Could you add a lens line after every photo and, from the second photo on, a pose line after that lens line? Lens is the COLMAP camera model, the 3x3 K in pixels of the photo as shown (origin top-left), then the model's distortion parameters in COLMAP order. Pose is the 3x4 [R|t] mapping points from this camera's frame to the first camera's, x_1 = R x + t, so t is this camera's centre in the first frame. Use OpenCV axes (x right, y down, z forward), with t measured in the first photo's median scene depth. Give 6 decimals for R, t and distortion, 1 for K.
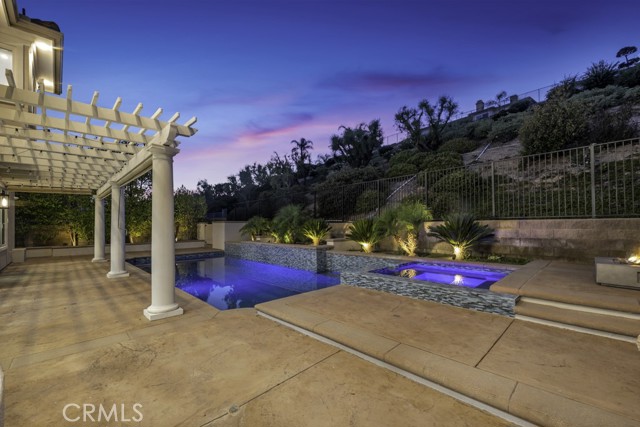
lens RADIAL K [[268.3, 0, 320.0], [0, 268.3, 213.5], [0, 0, 1]] dist [0.003650, 0.000518]
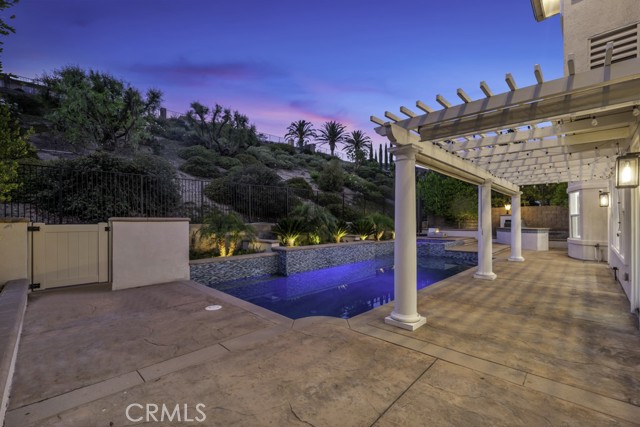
lens RADIAL K [[275.3, 0, 320.0], [0, 275.3, 213.5], [0, 0, 1]] dist [-0.001846, -0.000399]
pose [[-0.031055, 0.039977, 0.998718, -1.450341], [-0.035769, 0.998515, -0.041081, 0.056240], [-0.998877, -0.036998, -0.029579, 1.363059]]
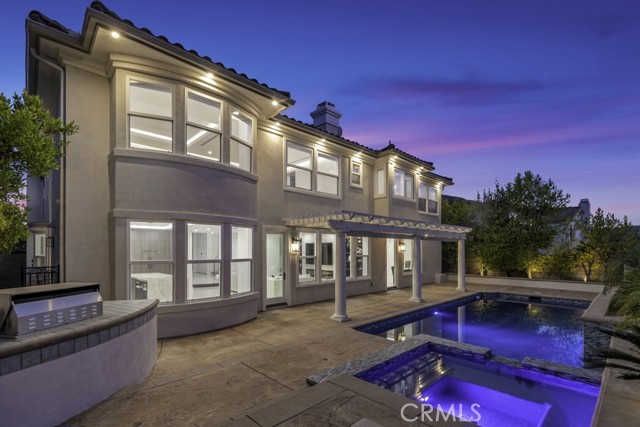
lens RADIAL K [[301.6, 0, 316.5], [0, 301.6, 250.1], [0, 0, 1]] dist [0.001069, 0.000193]
pose [[-0.009035, 0.010785, -0.999901, 0.703360], [0.040004, 0.999145, 0.010416, -0.060056], [0.999159, -0.039906, -0.009459, 0.414833]]
